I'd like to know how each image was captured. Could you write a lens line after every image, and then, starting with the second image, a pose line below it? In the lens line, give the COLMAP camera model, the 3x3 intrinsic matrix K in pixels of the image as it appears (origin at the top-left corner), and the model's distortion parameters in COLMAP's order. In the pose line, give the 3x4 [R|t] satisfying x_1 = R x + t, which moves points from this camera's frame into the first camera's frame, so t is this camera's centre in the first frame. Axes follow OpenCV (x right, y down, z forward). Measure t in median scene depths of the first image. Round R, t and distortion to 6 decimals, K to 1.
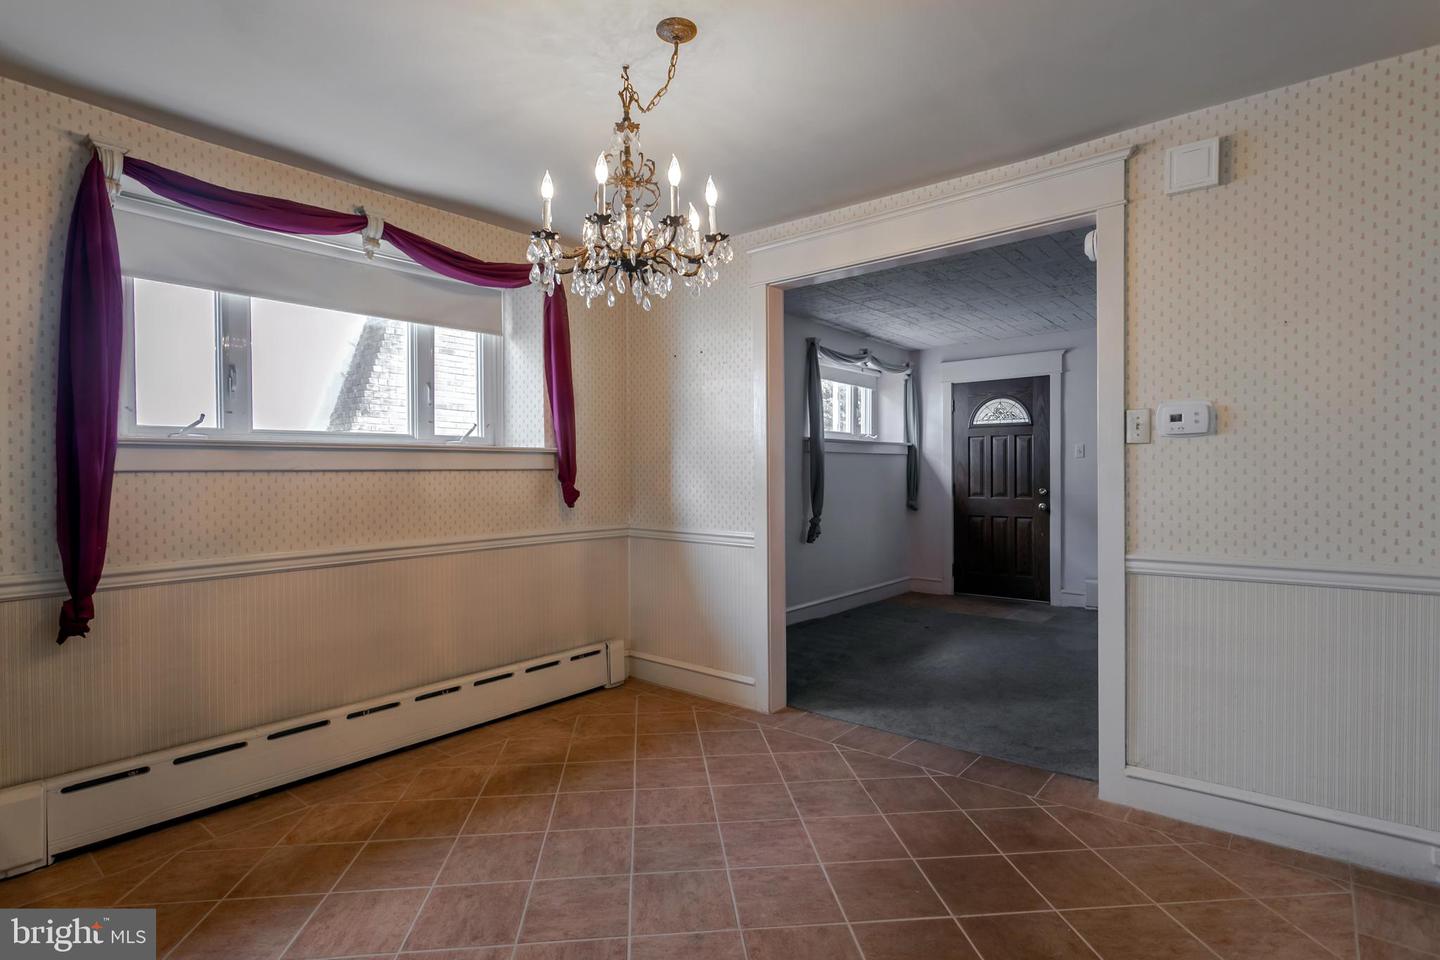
lens RADIAL K [[692.2, 0, 720.0], [0, 692.2, 480.0], [0, 0, 1]] dist [-0.002943, 0.000919]
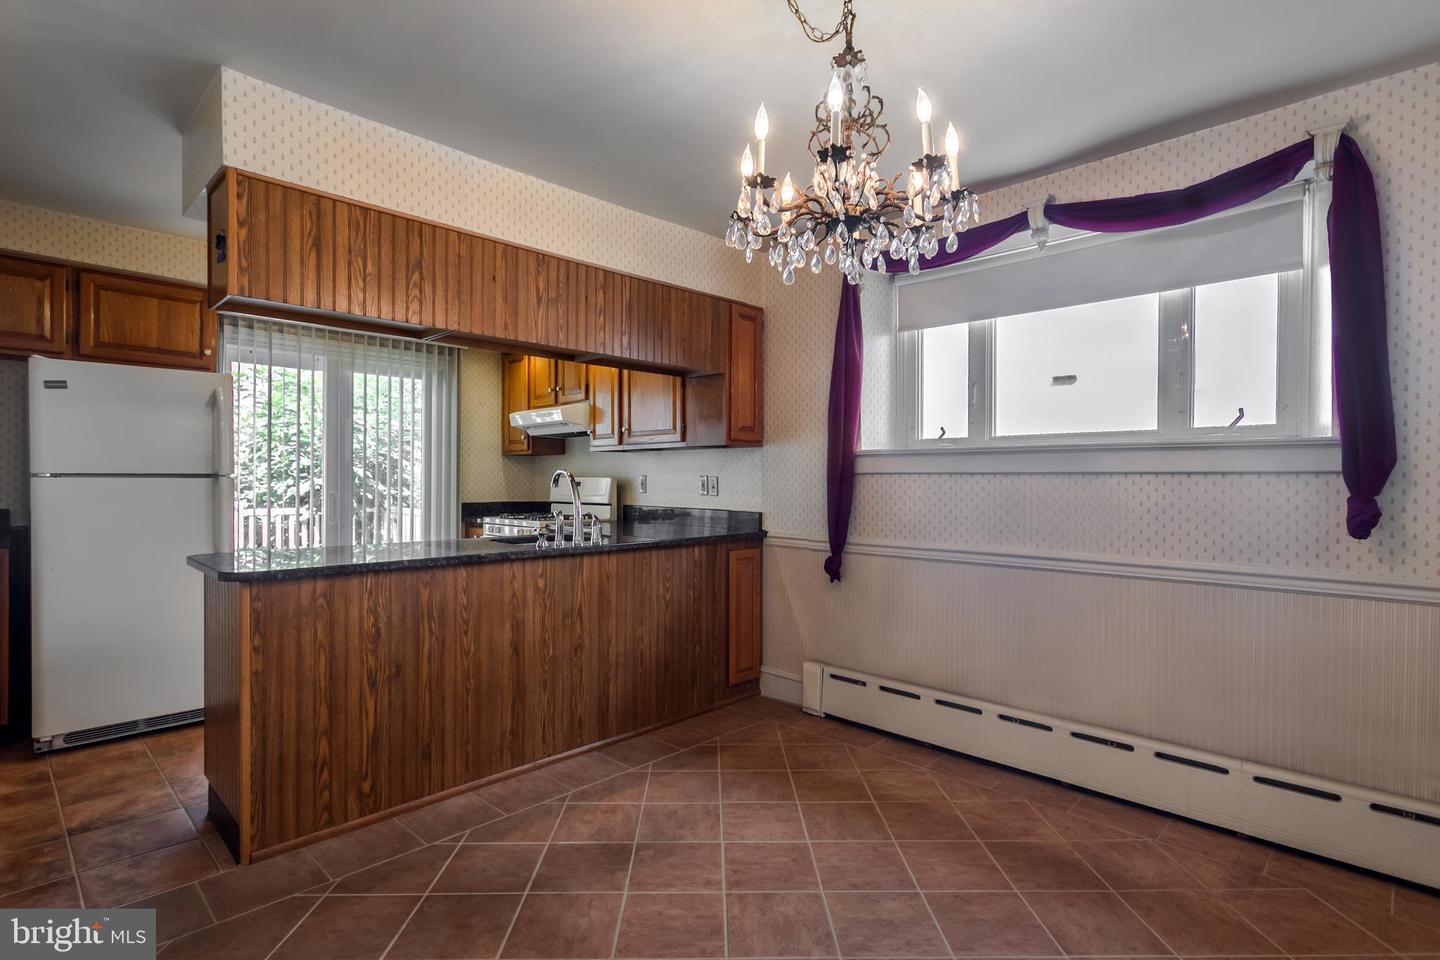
lens RADIAL K [[724.2, 0, 720.0], [0, 724.2, 480.0], [0, 0, 1]] dist [0.025482, -0.000642]
pose [[-0.070096, 0.011330, -0.997476, 0.521432], [-0.014090, 0.999824, 0.012346, -0.010289], [0.997441, 0.014920, -0.069924, 0.625068]]
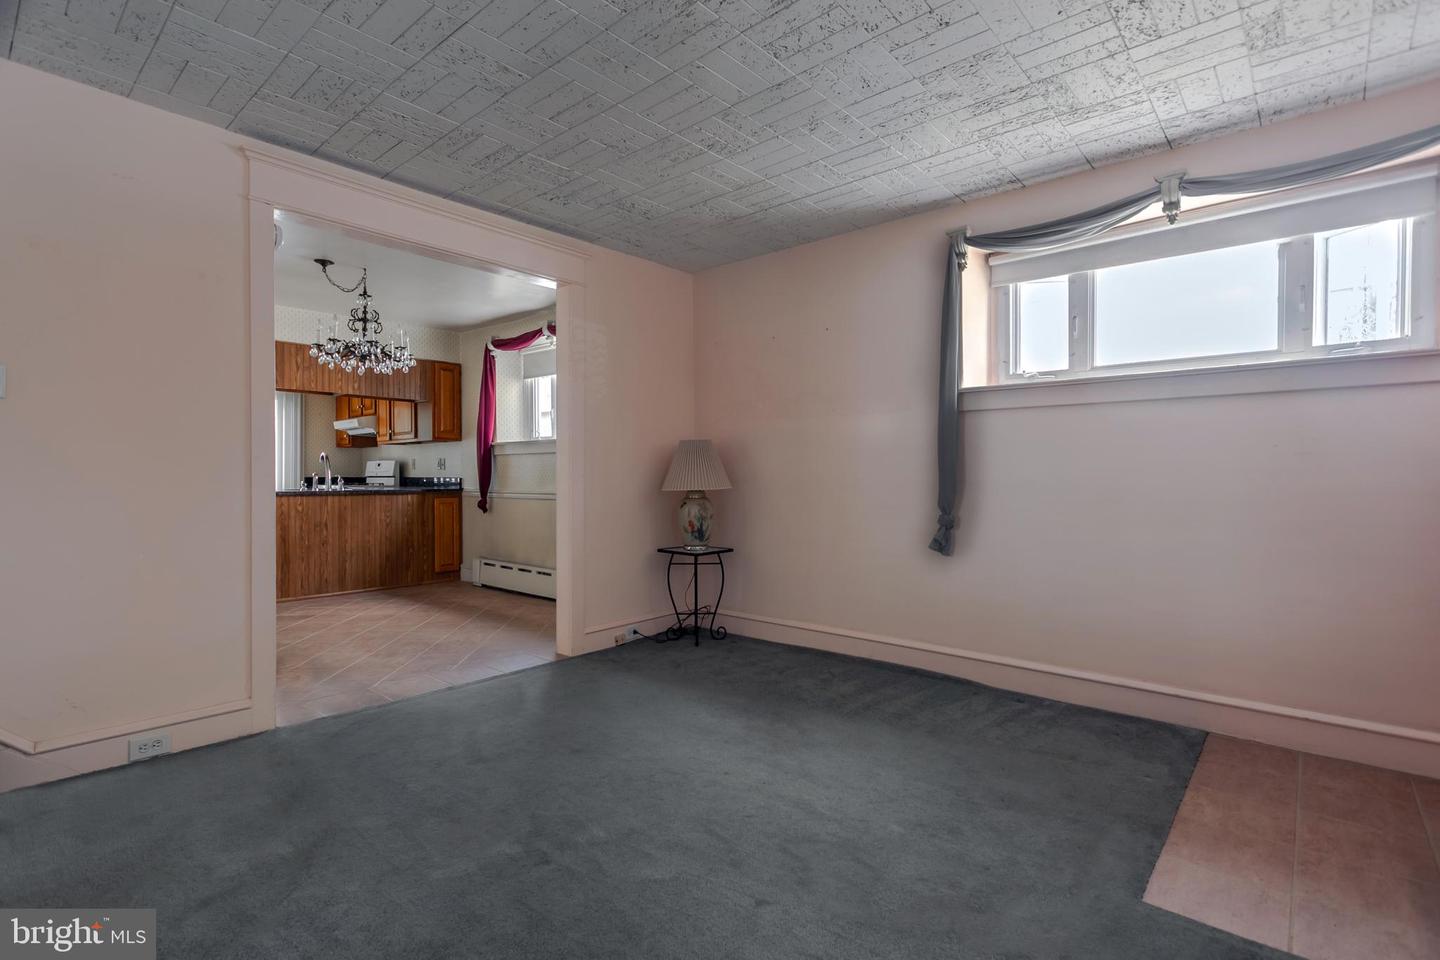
lens RADIAL K [[684.3, 0, 742.5], [0, 684.3, 473.0], [0, 0, 1]] dist [0.000811, 0.000186]
pose [[0.003210, 0.005402, -0.999980, 1.434235], [-0.010877, 0.999926, 0.005366, 0.026718], [0.999936, 0.010860, 0.003268, 1.523613]]
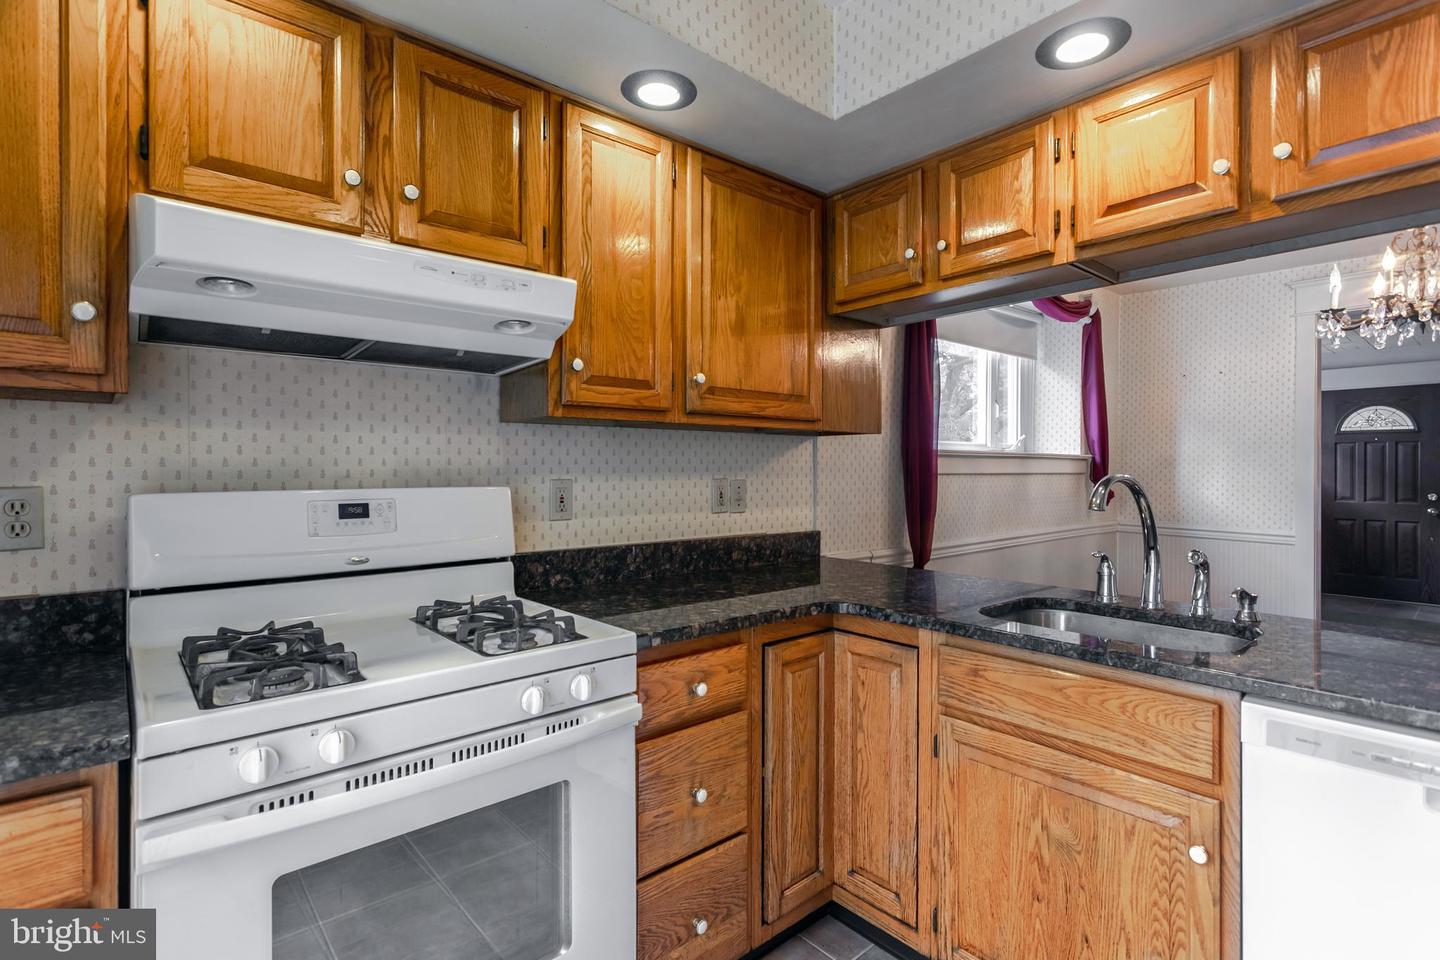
lens RADIAL K [[684.3, 0, 742.5], [0, 684.3, 473.0], [0, 0, 1]] dist [0.000811, 0.000186]
pose [[0.991280, 0.009165, -0.131454, -0.846312], [-0.010290, 0.999916, -0.007881, -0.000401], [0.131371, 0.009165, 0.991291, -0.285811]]
